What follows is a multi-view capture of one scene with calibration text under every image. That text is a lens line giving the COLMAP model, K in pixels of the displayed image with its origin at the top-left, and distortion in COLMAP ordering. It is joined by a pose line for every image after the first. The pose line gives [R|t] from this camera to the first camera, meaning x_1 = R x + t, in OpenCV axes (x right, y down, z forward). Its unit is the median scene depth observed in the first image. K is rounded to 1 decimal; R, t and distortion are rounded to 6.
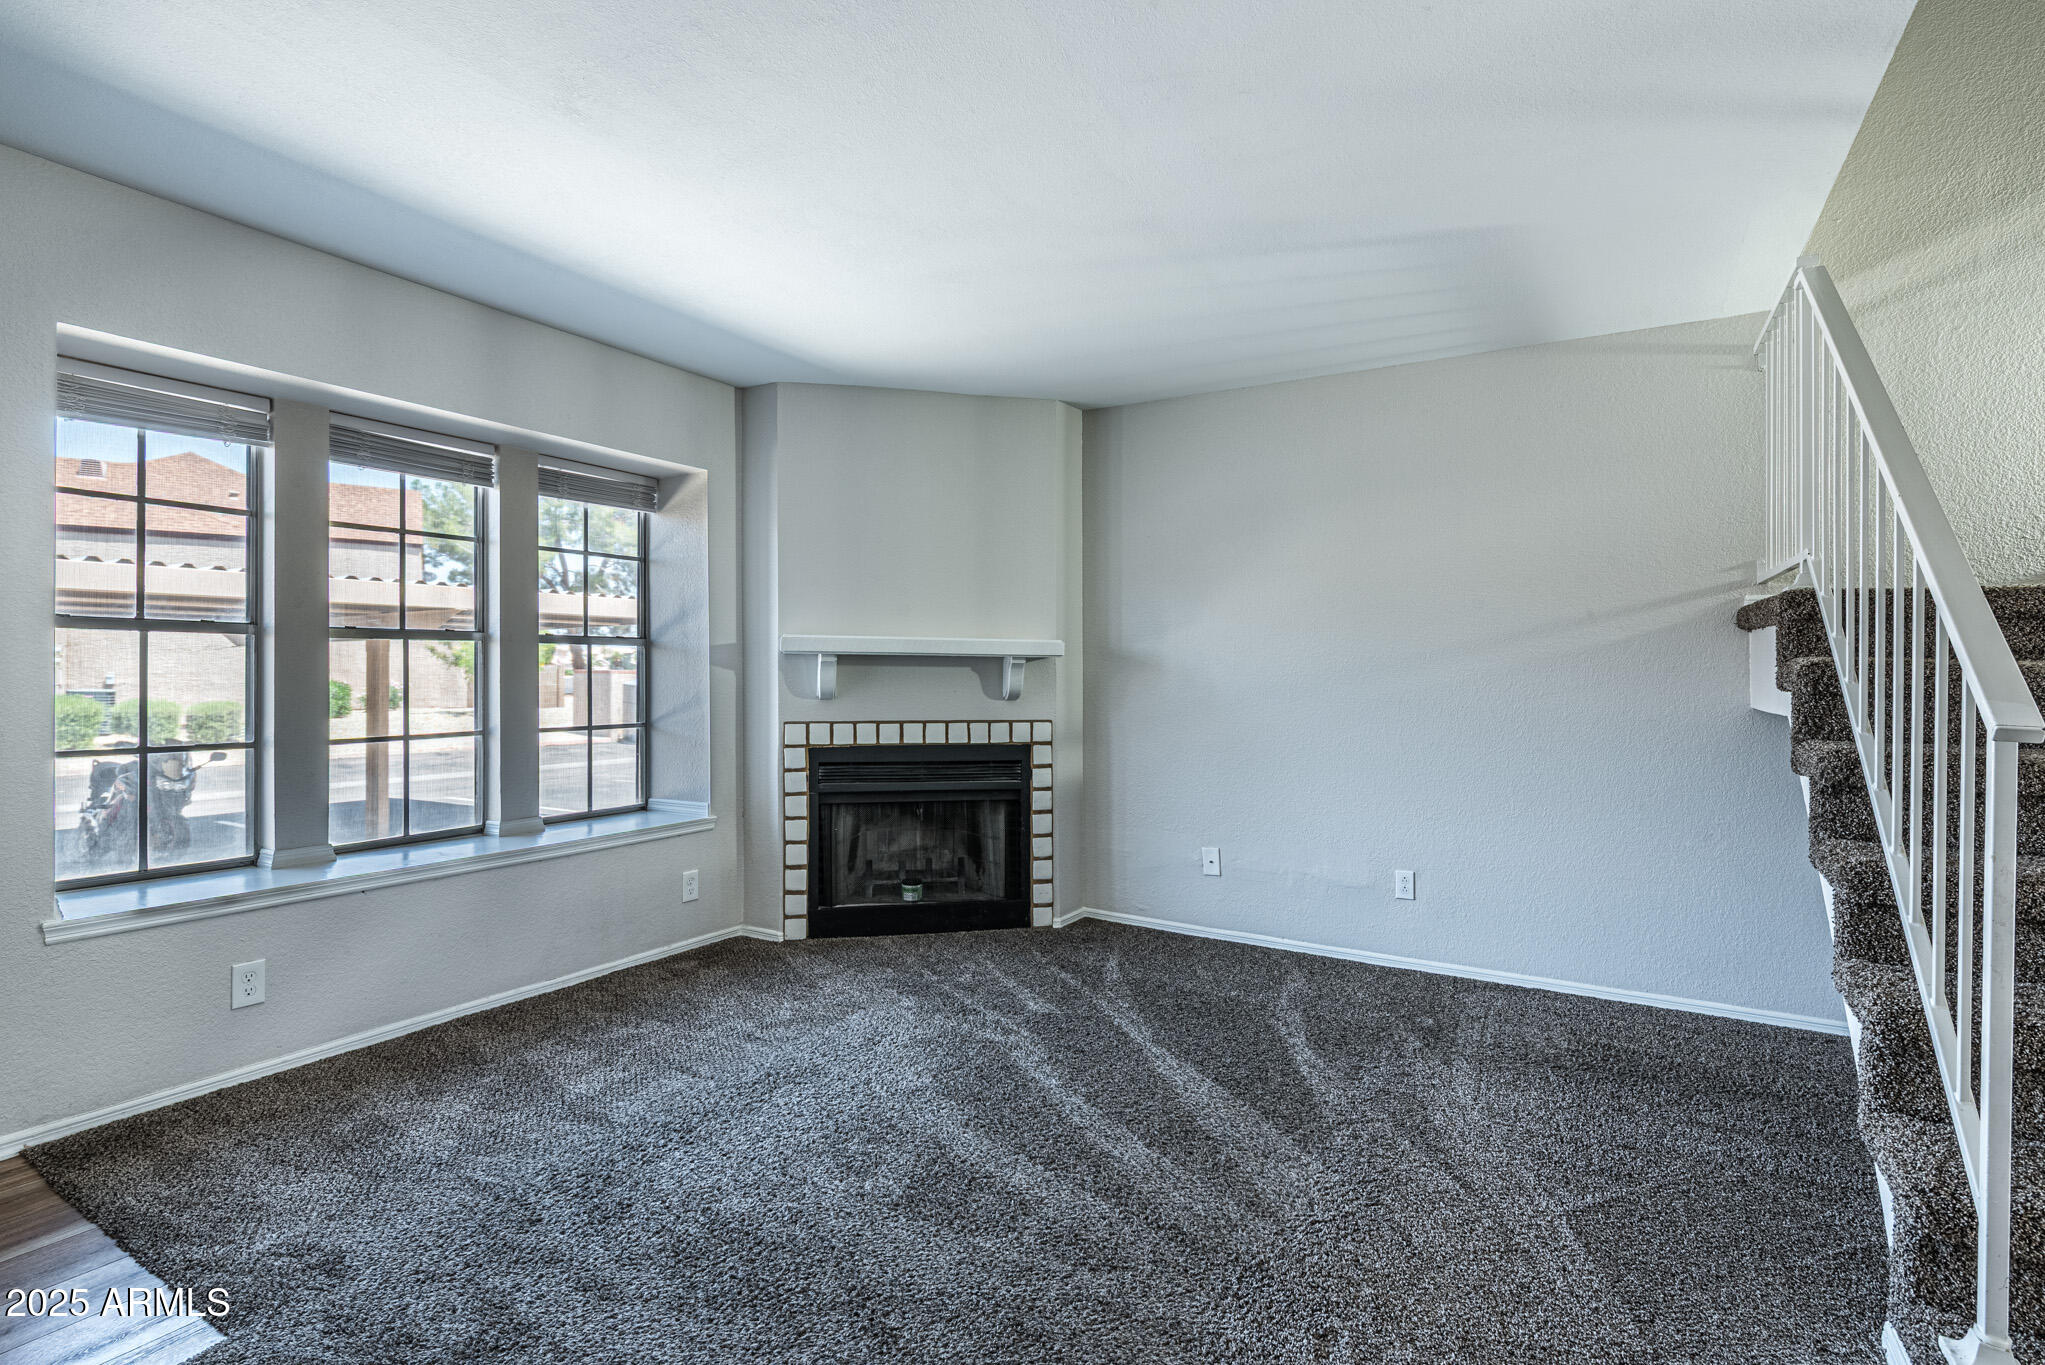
lens RADIAL K [[979.9, 0, 1023.7], [0, 979.9, 670.2], [0, 0, 1]] dist [0.010840, 0.000615]
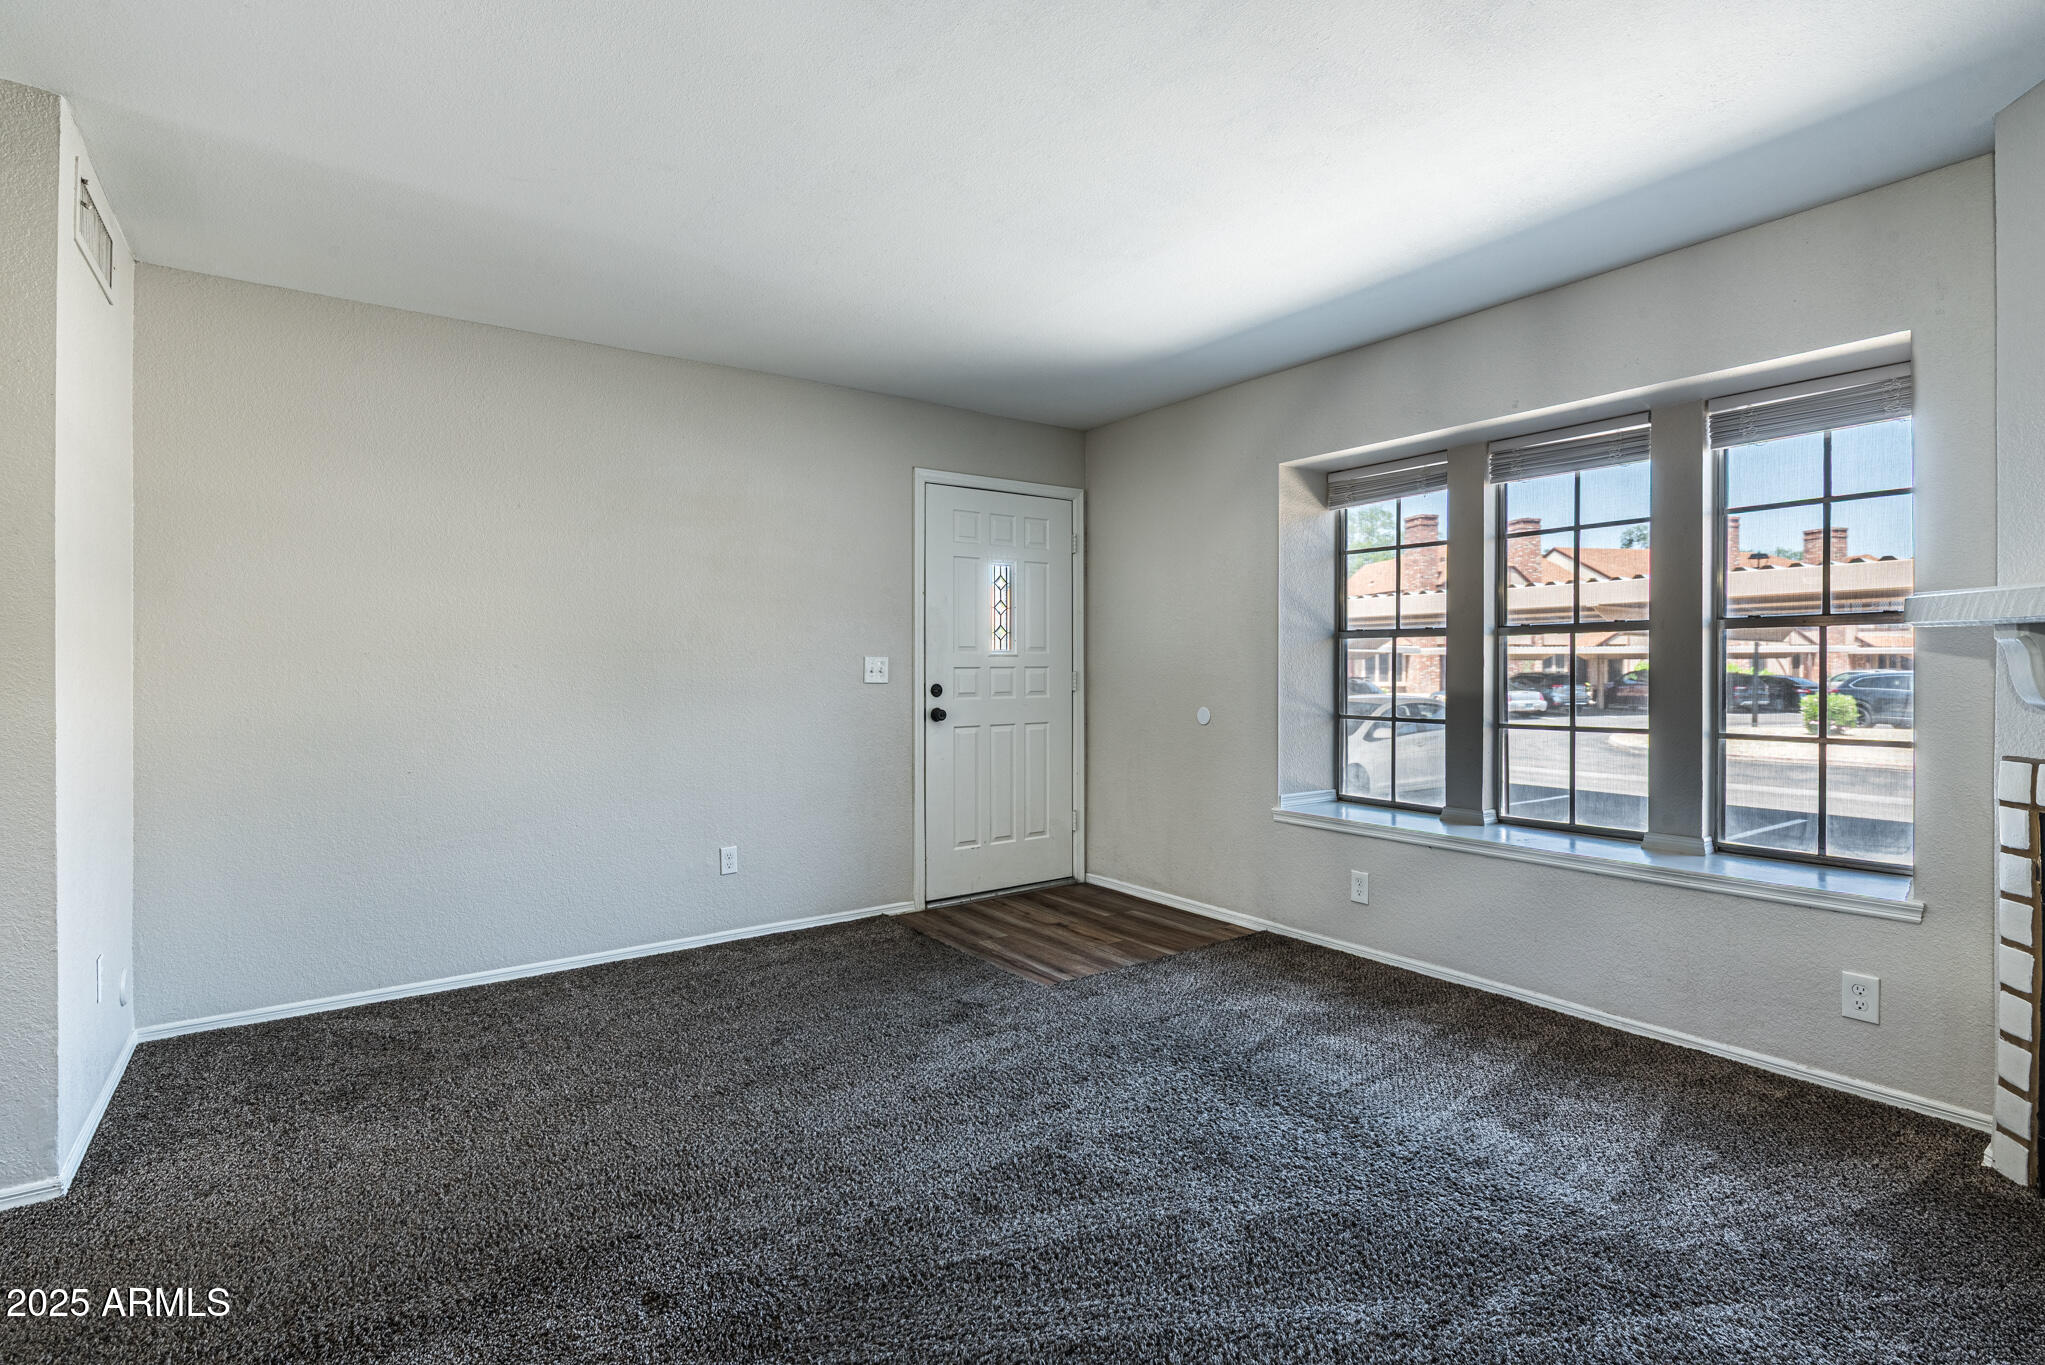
lens RADIAL K [[979.9, 0, 1028.7], [0, 979.9, 681.2], [0, 0, 1]] dist [0.010840, 0.000615]
pose [[-0.408591, 0.005940, -0.912698, 0.505286], [0.006622, 0.999972, 0.003544, 0.008711], [0.912694, -0.004596, -0.408619, 0.829423]]
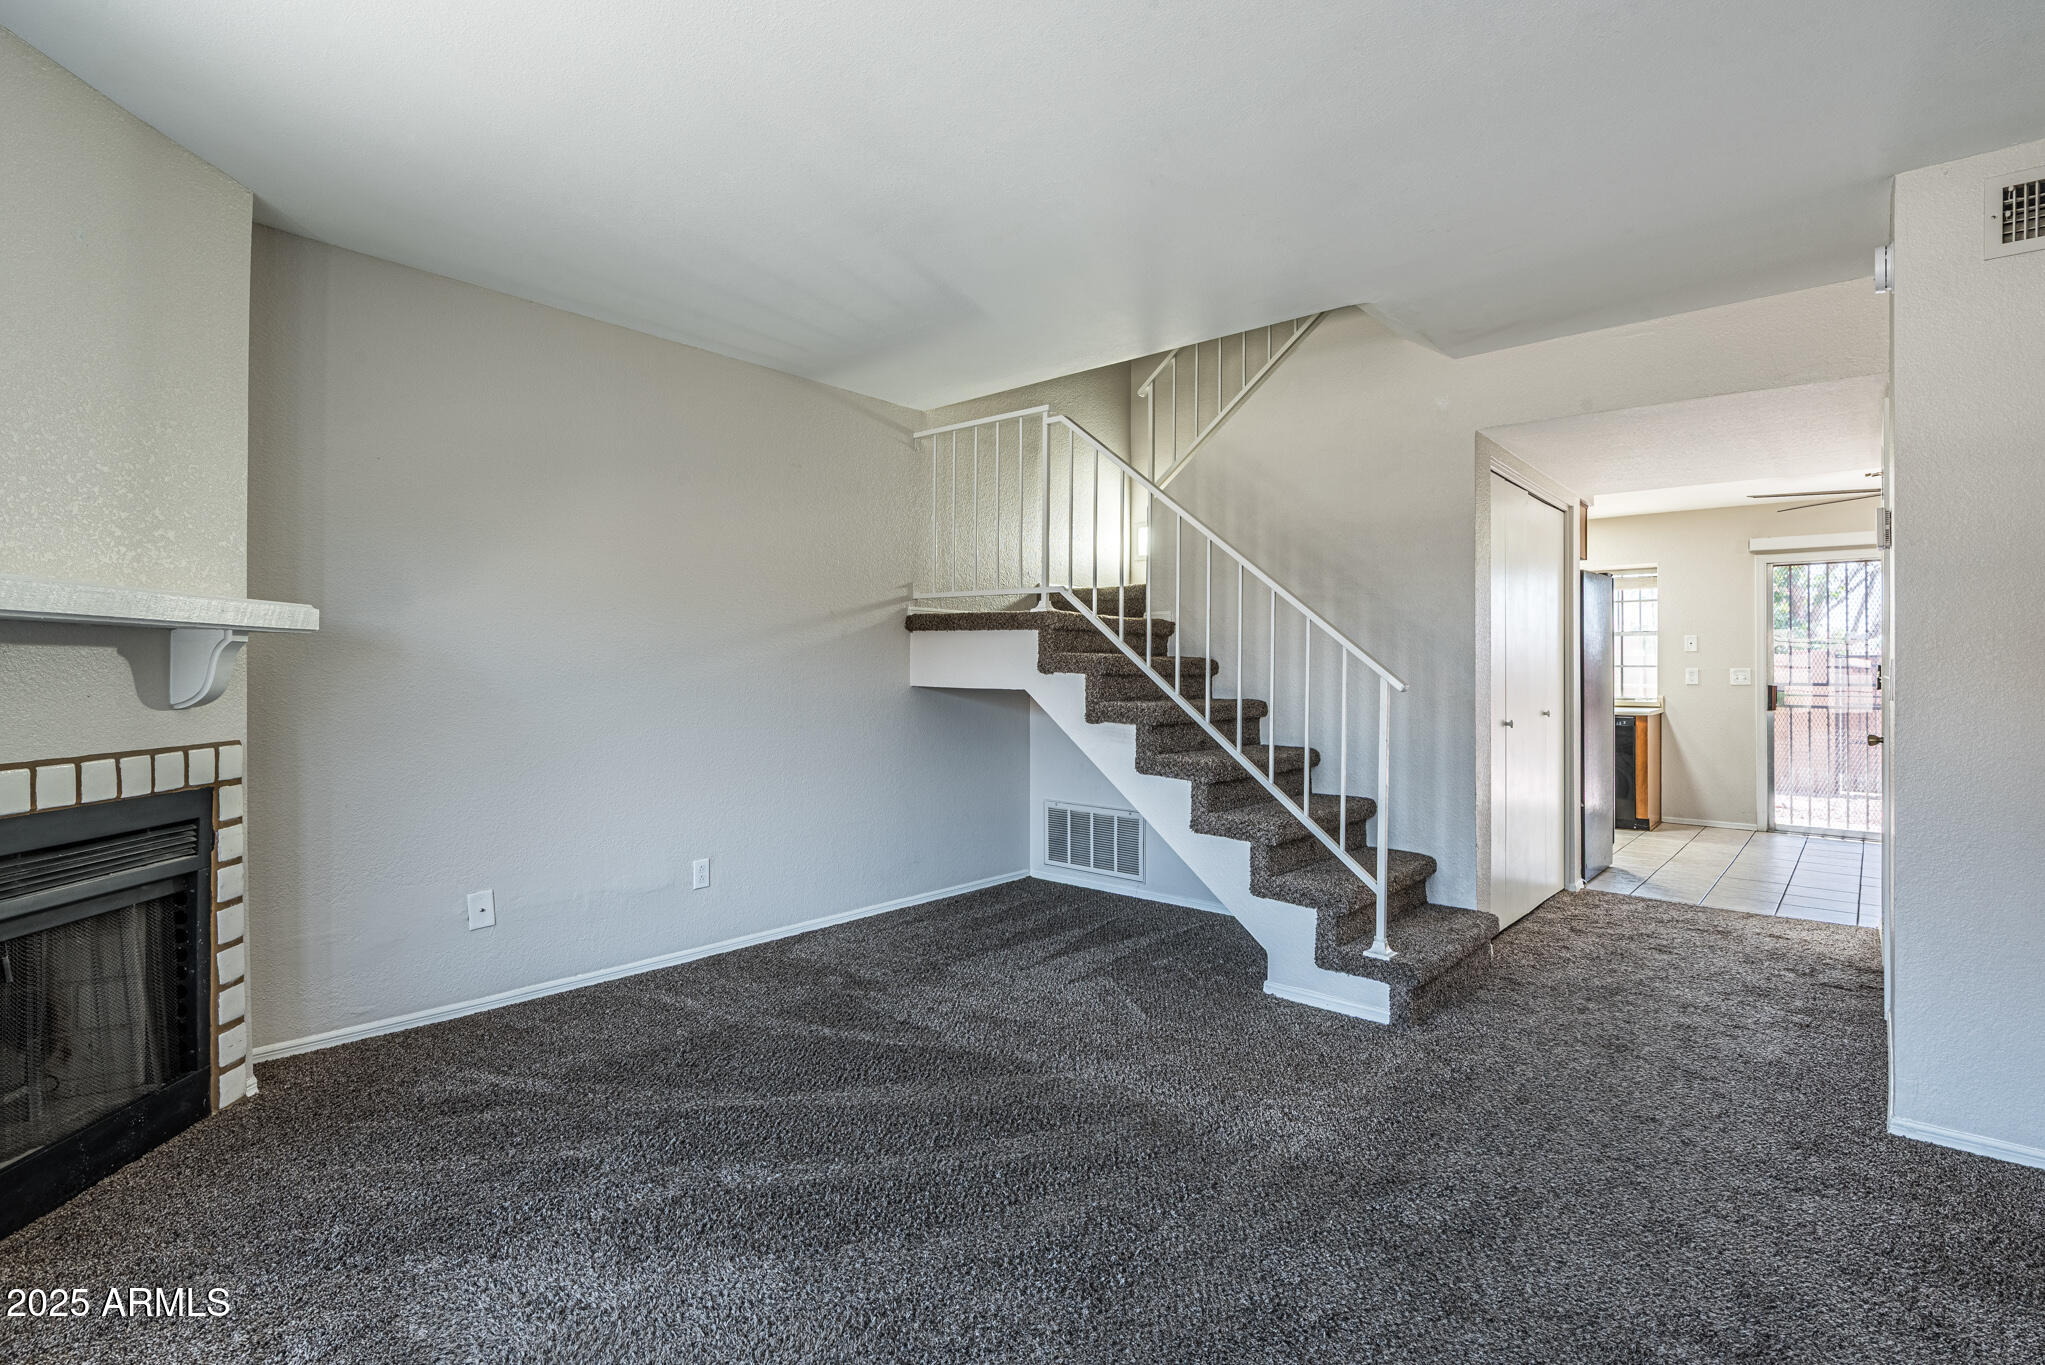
lens RADIAL K [[979.9, 0, 1017.3], [0, 979.9, 654.7], [0, 0, 1]] dist [0.010840, 0.000615]
pose [[0.170142, 0.006508, 0.985398, -0.560855], [-0.008701, 0.999949, -0.005101, -0.000525], [-0.985381, -0.007706, 0.170190, 0.540336]]
